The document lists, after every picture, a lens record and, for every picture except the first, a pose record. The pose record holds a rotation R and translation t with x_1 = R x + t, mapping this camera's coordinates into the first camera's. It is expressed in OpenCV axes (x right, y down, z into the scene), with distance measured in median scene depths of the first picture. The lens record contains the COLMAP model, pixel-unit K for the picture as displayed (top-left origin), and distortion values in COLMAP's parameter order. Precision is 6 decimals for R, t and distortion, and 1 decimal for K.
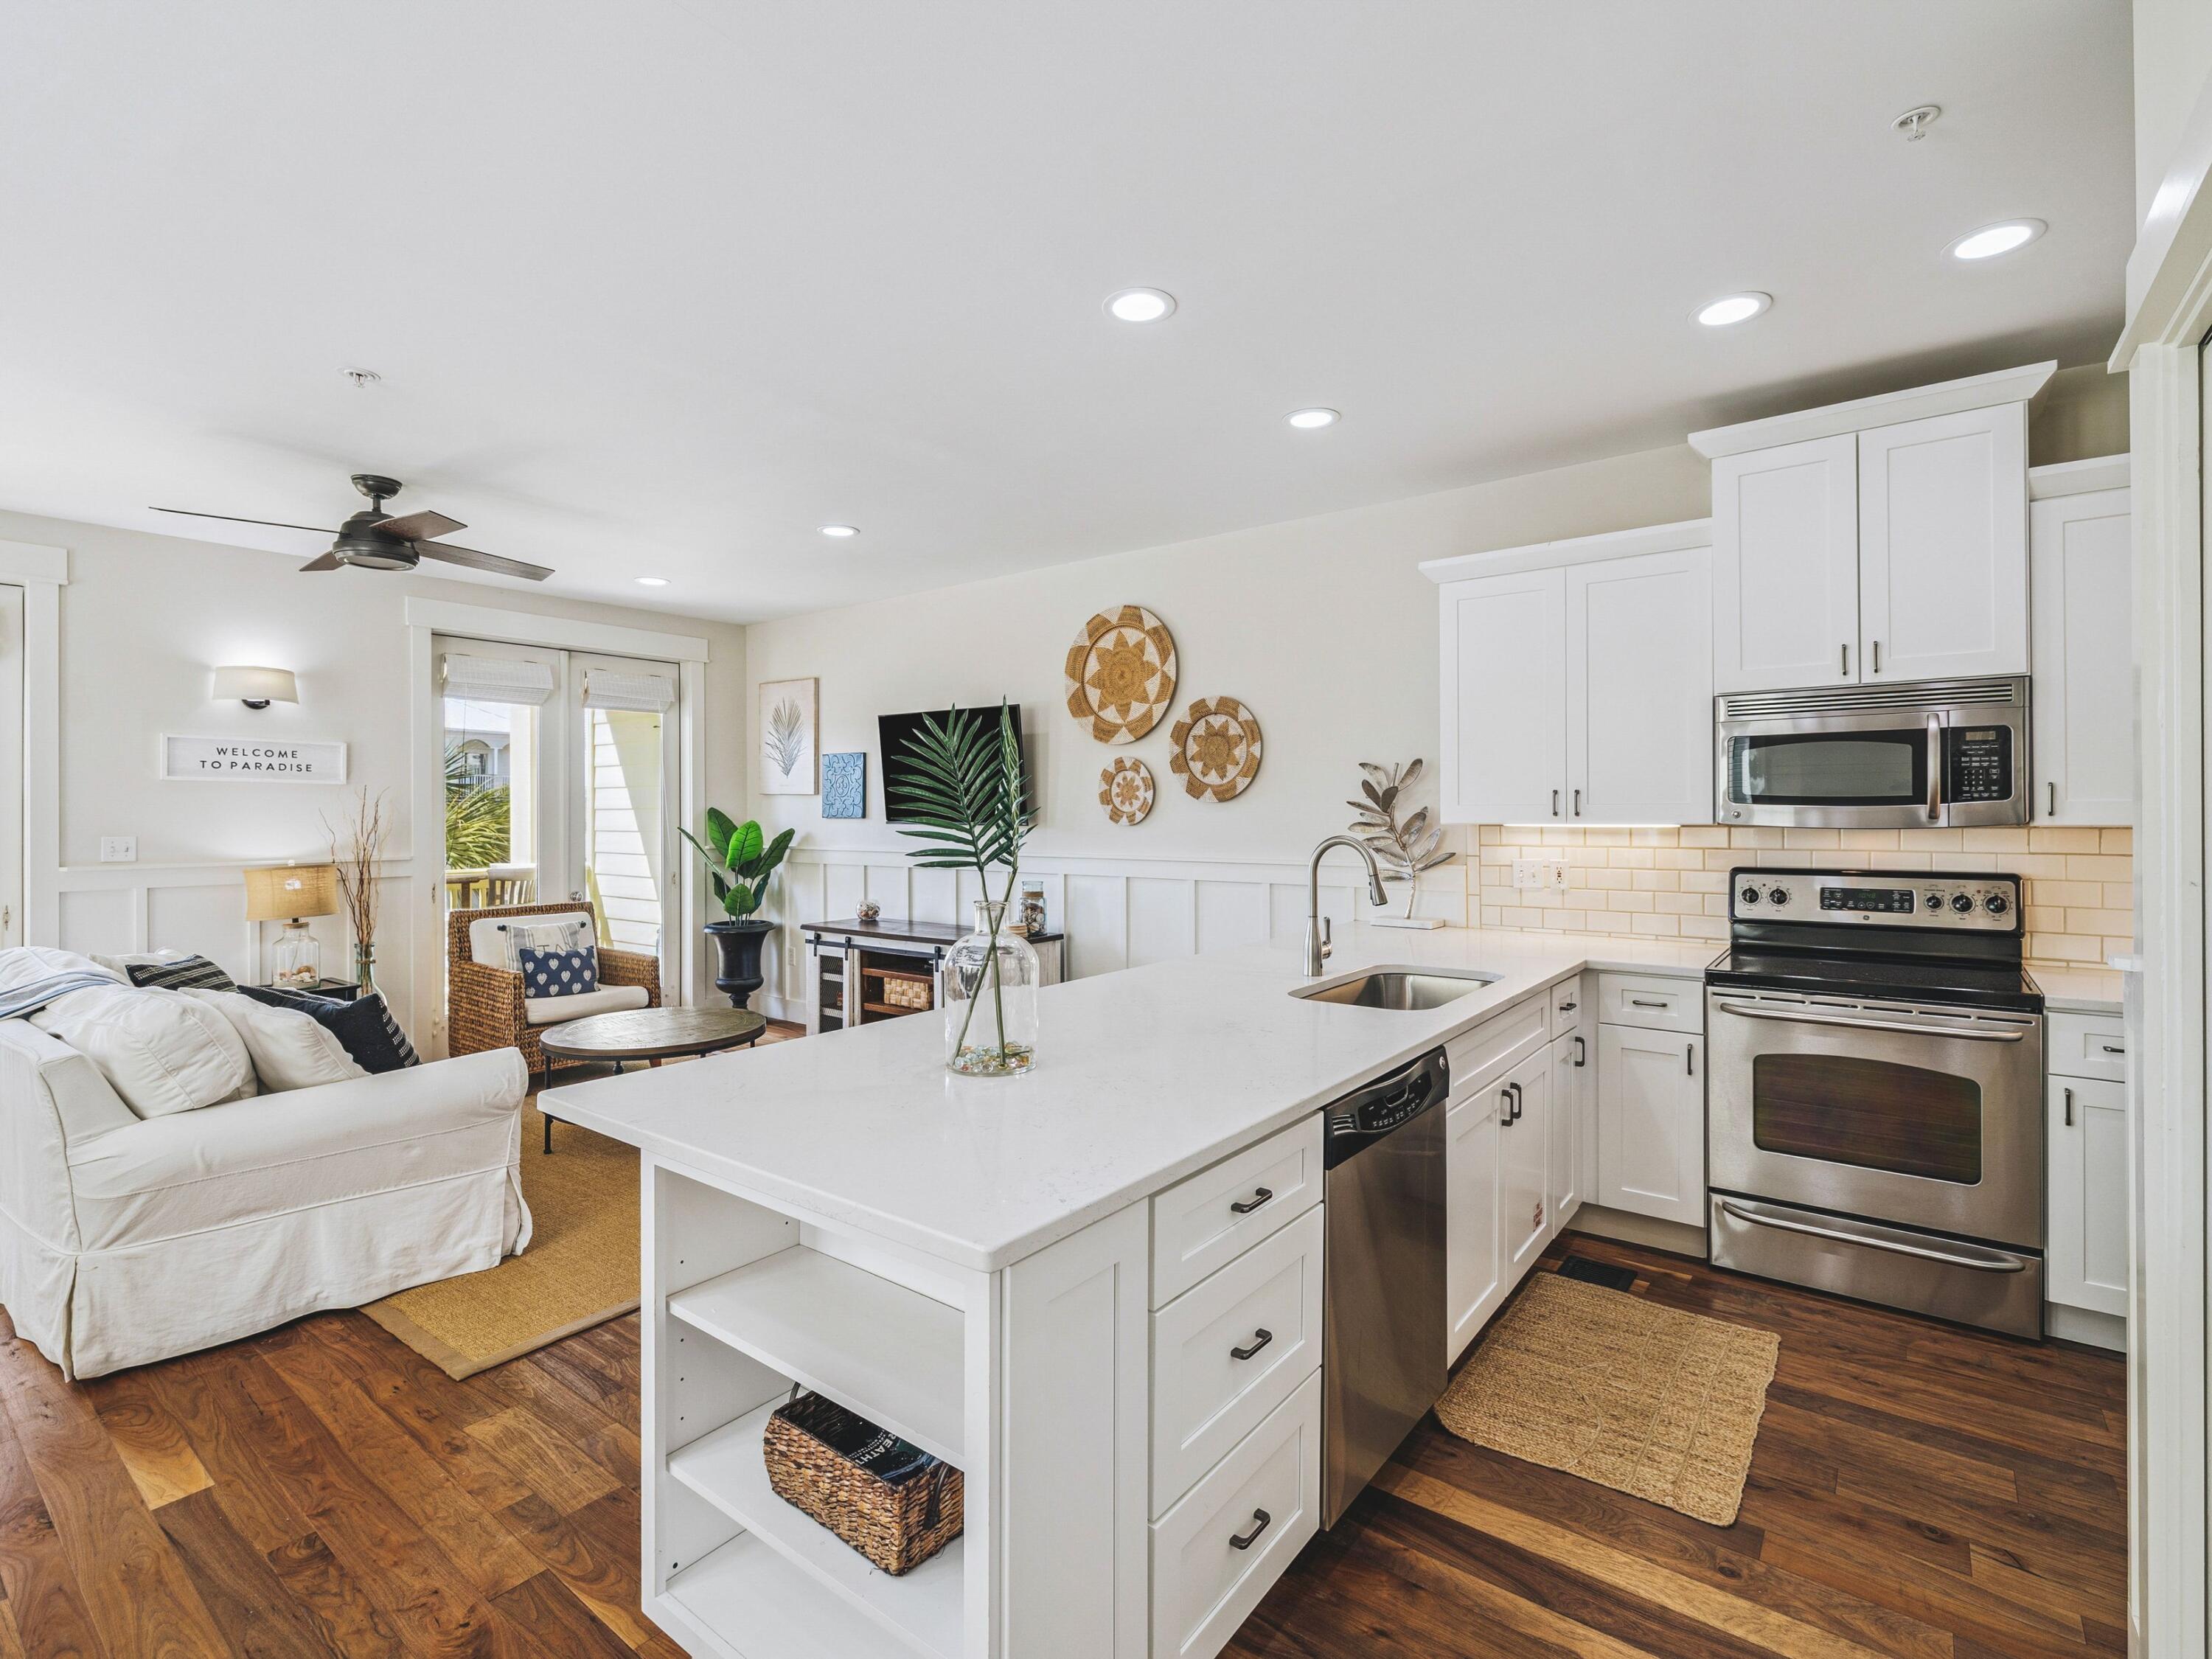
lens RADIAL K [[1036.3, 0, 1104.1], [0, 1036.3, 809.5], [0, 0, 1]] dist [0.000868, -0.000214]
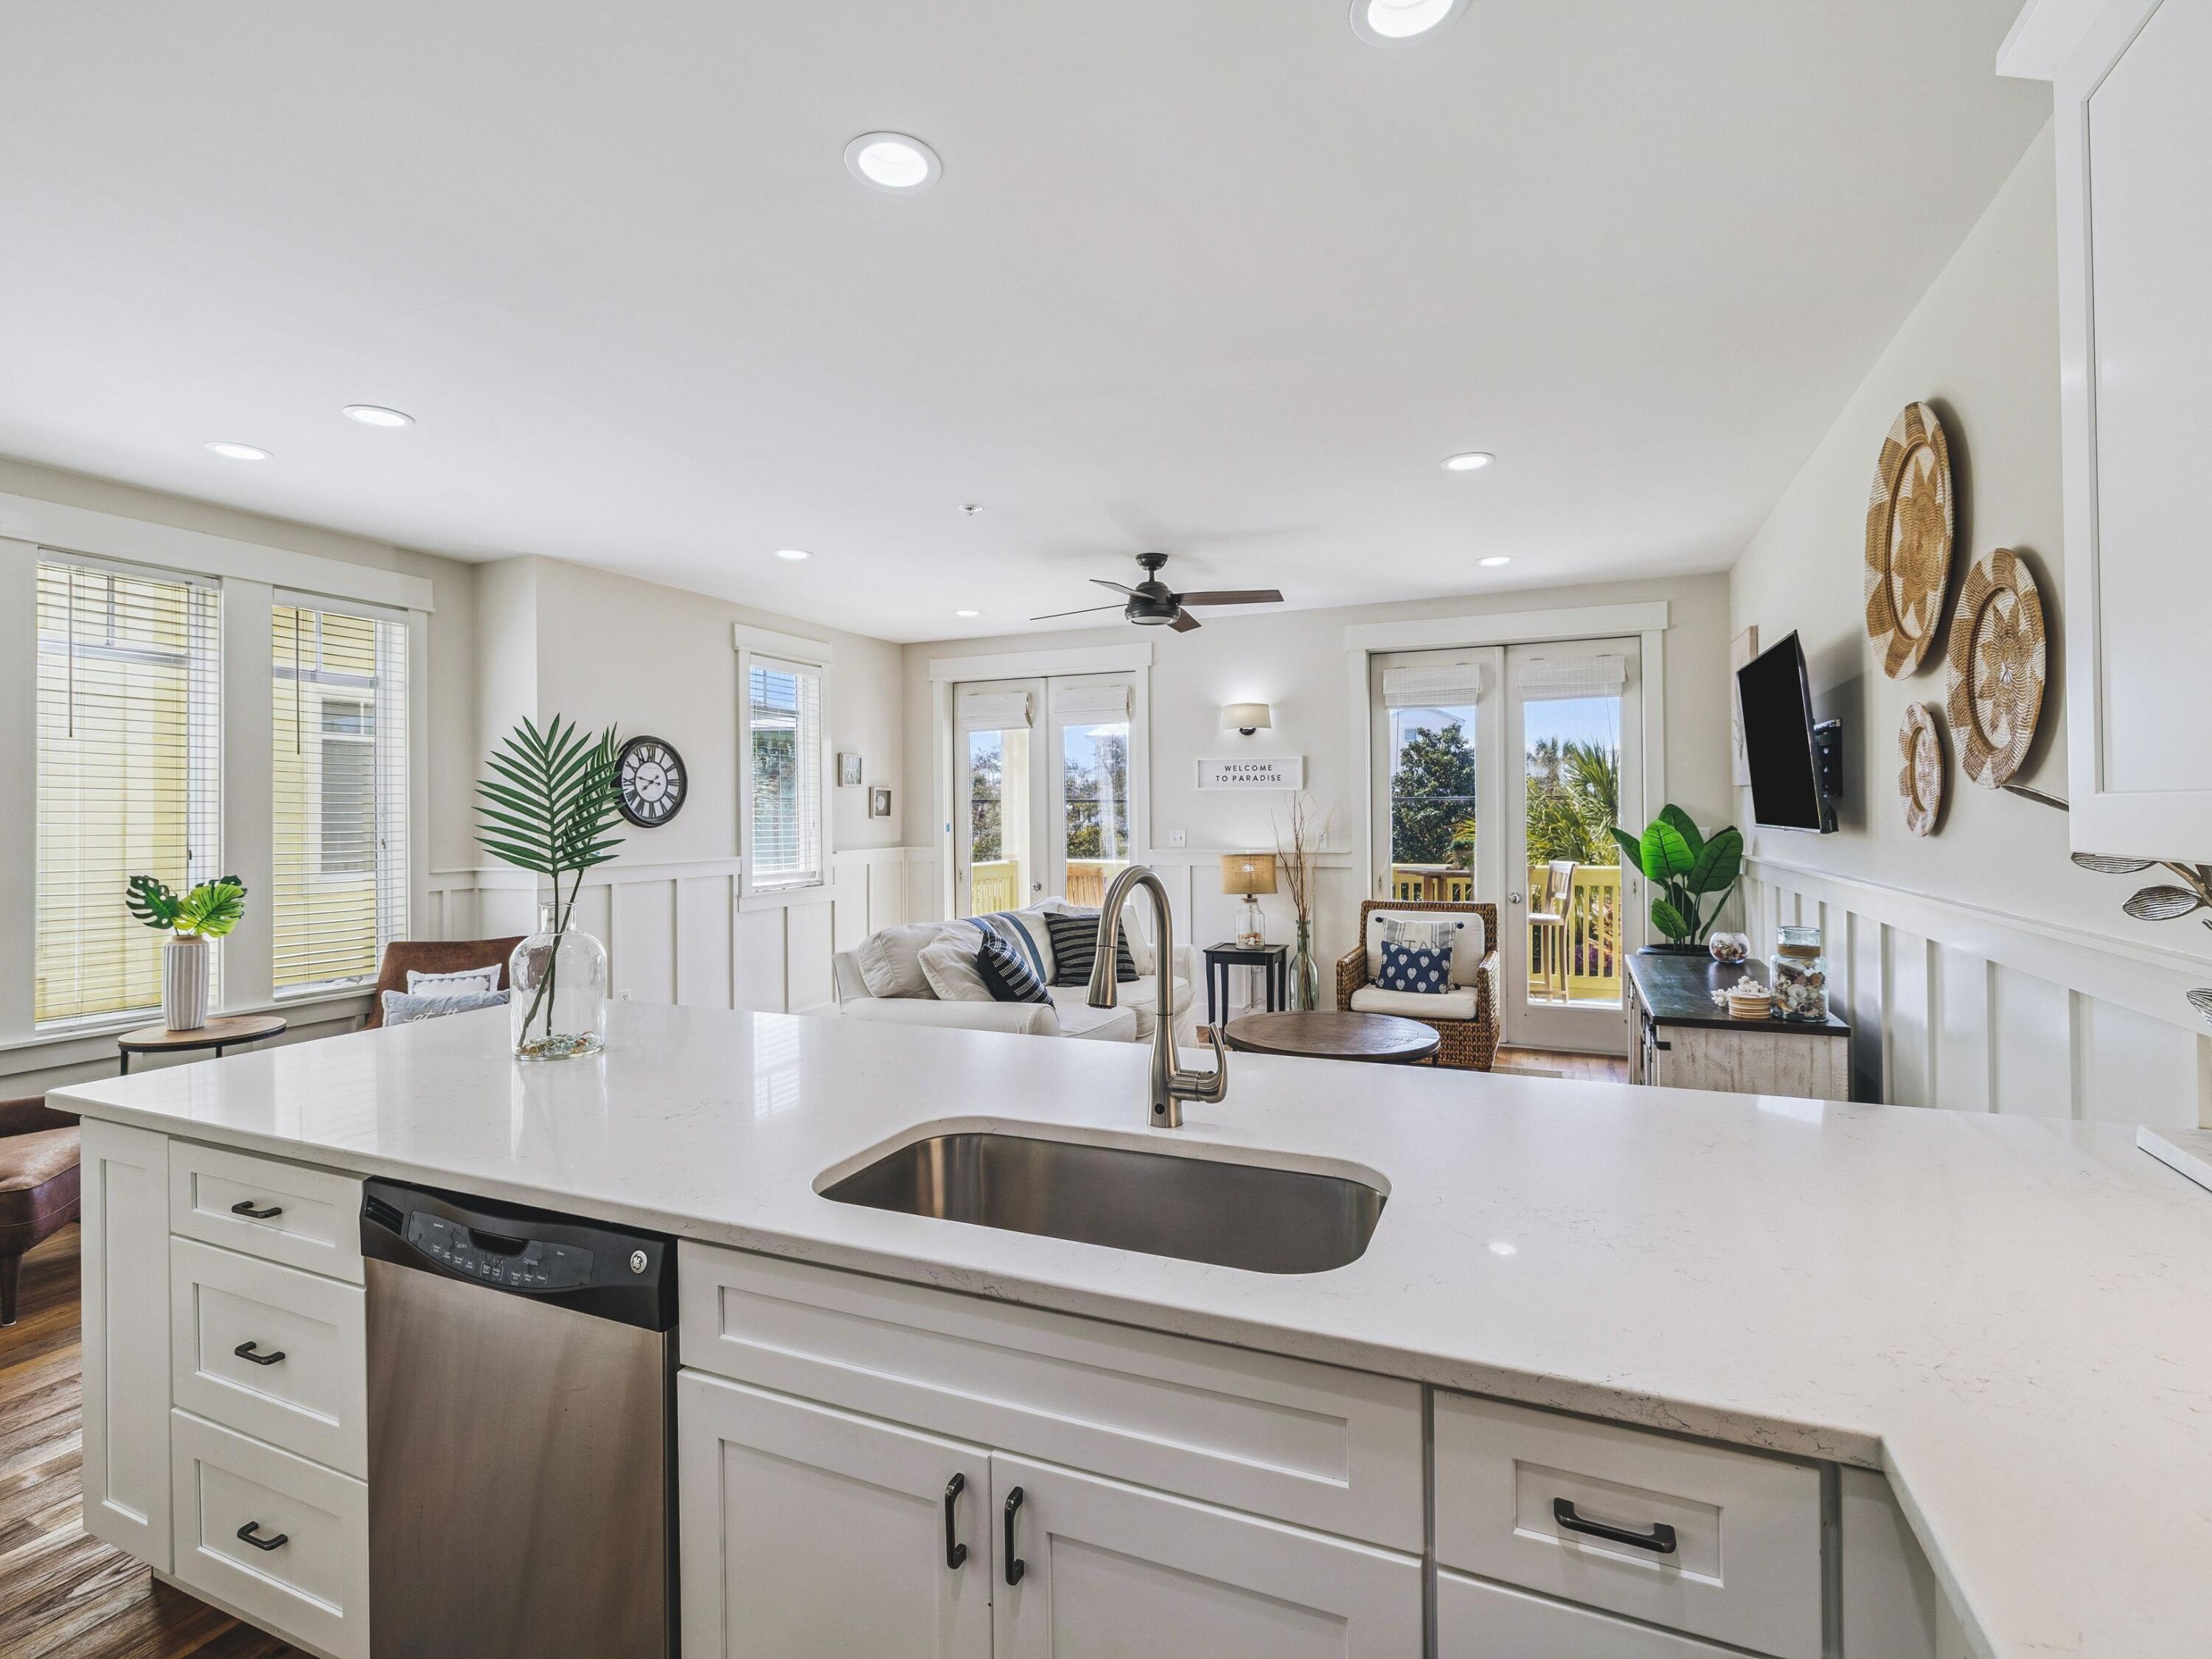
lens RADIAL K [[1036.3, 0, 1104.1], [0, 1036.3, 809.5], [0, 0, 1]] dist [0.000868, -0.000214]
pose [[0.239471, -0.004204, -0.970894, 0.435206], [0.012236, 0.999924, -0.001311, -0.002210], [0.970826, -0.011565, 0.239505, 0.512041]]
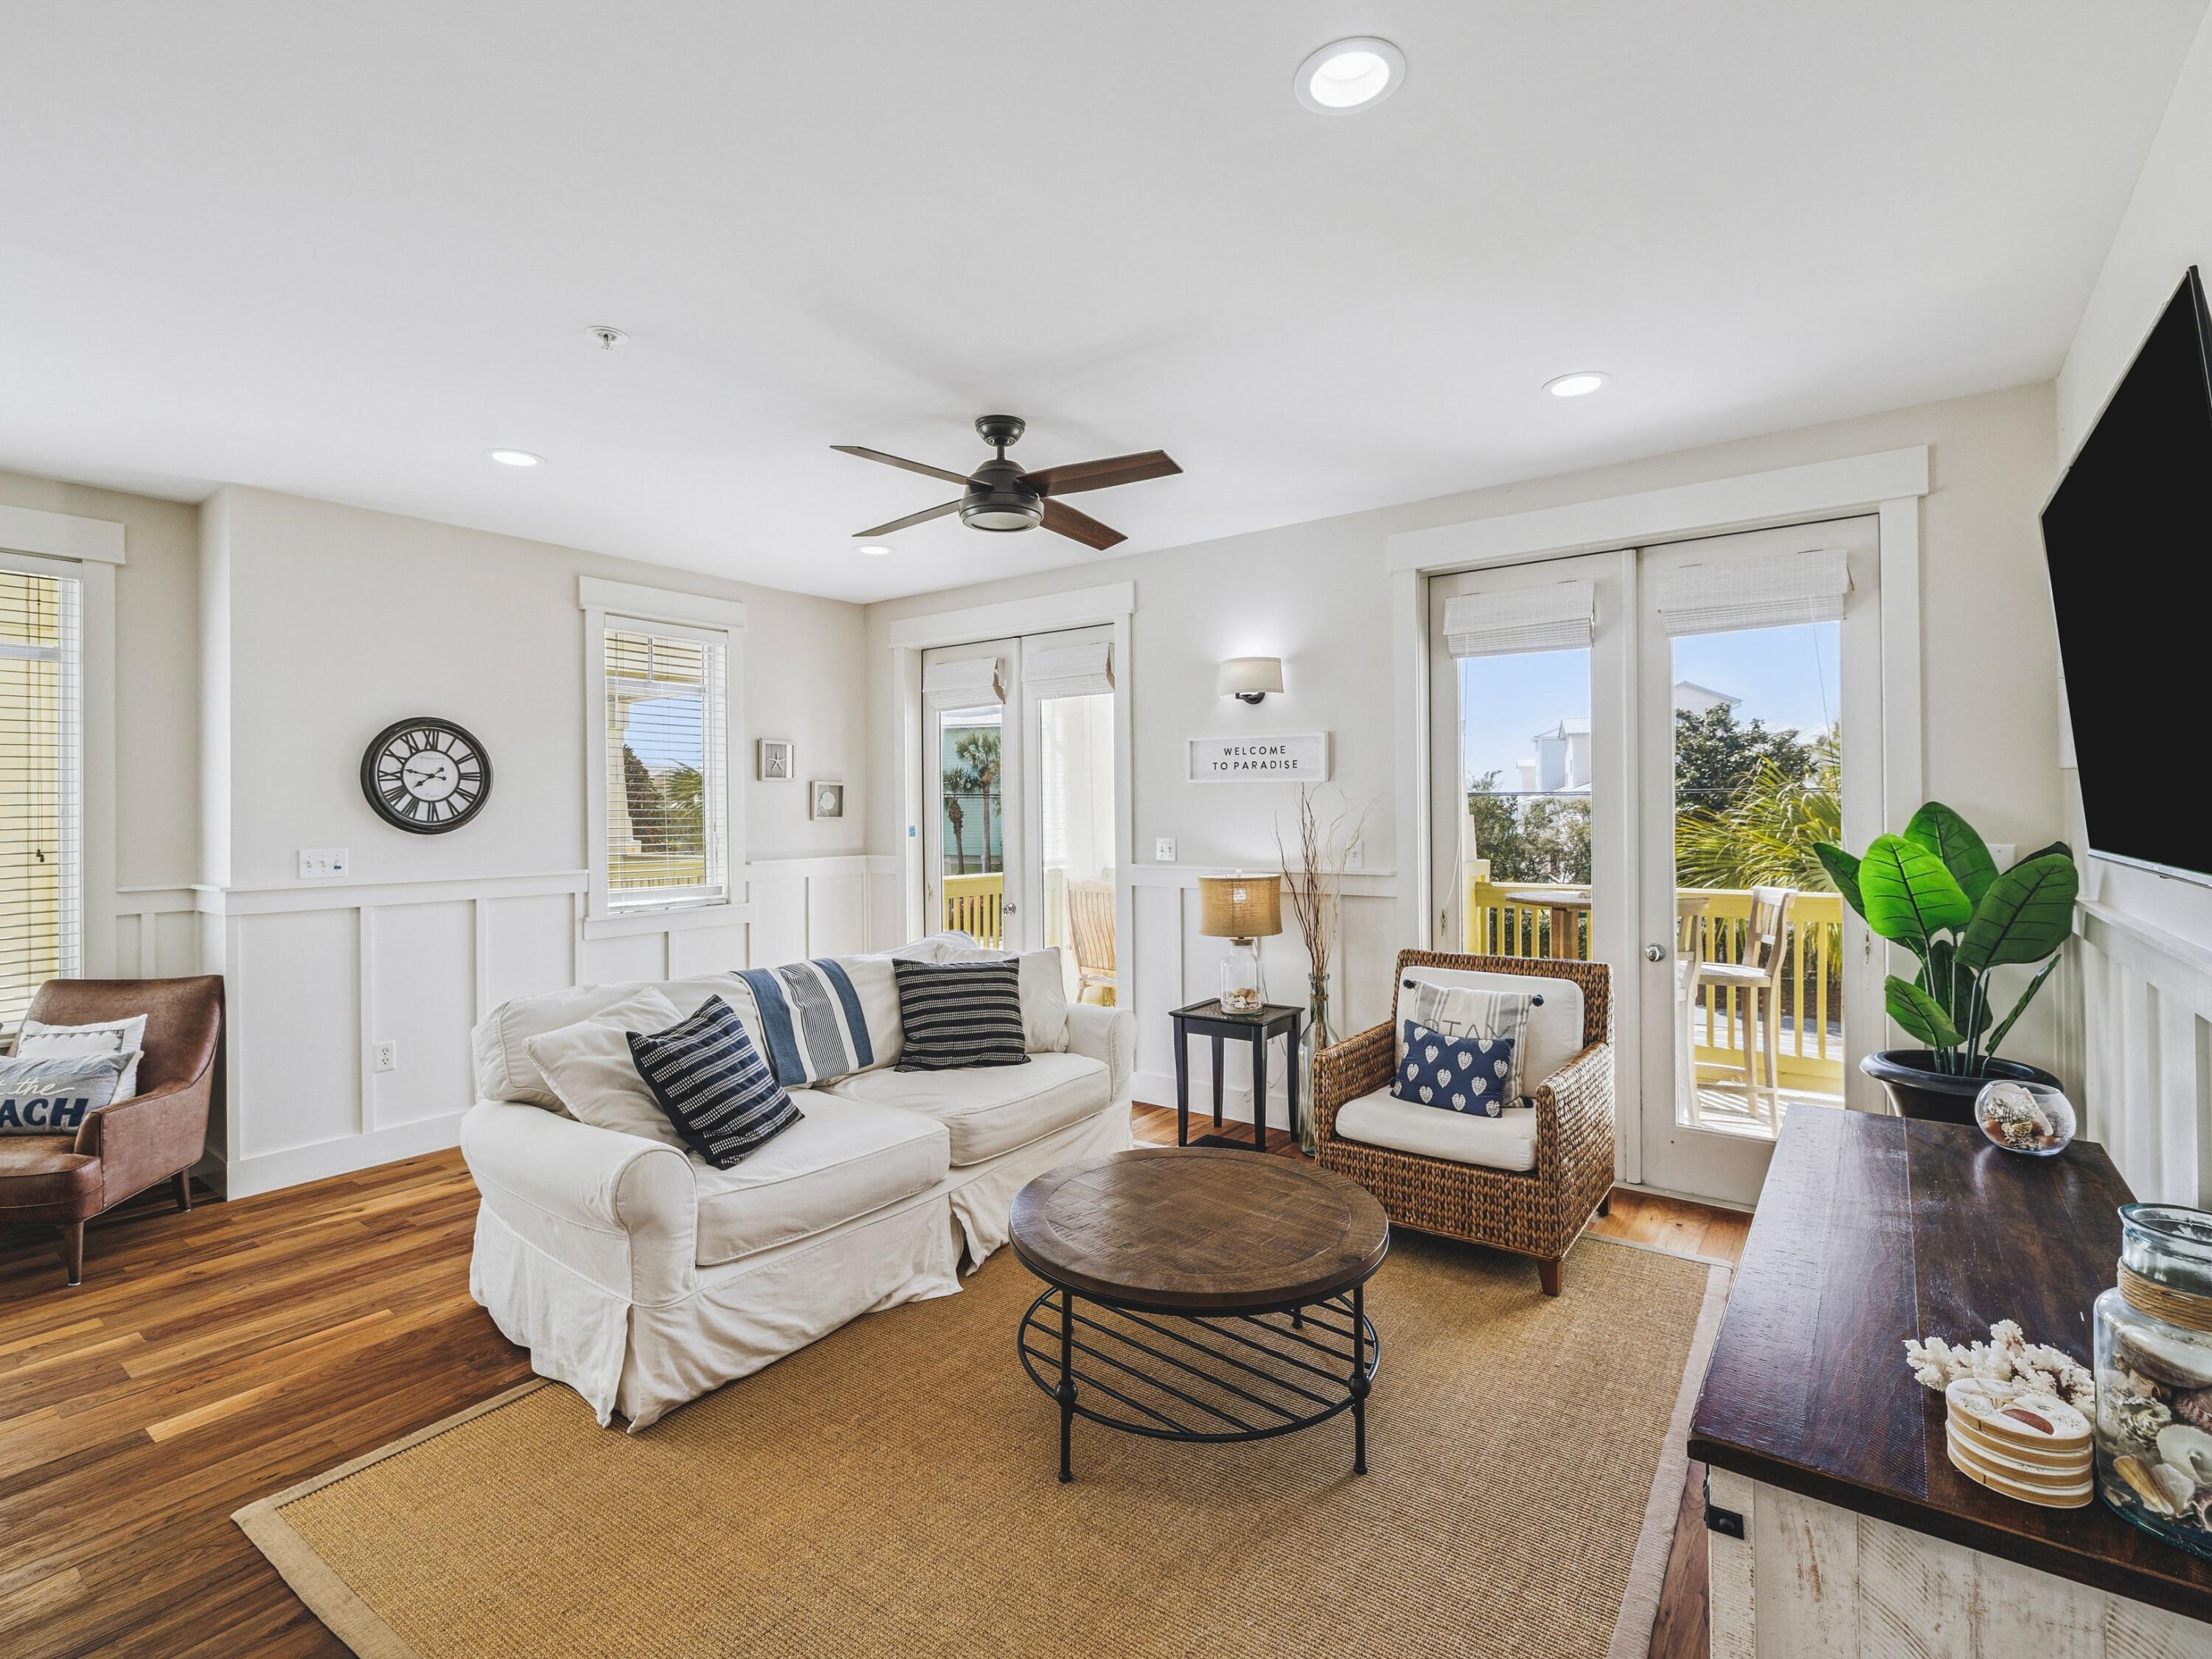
lens RADIAL K [[1036.3, 0, 1104.1], [0, 1036.3, 809.5], [0, 0, 1]] dist [0.000868, -0.000214]
pose [[0.015044, 0.001579, -0.999886, 0.112868], [0.012673, 0.999918, 0.001769, -0.005424], [0.999807, -0.012698, 0.015023, 0.866457]]
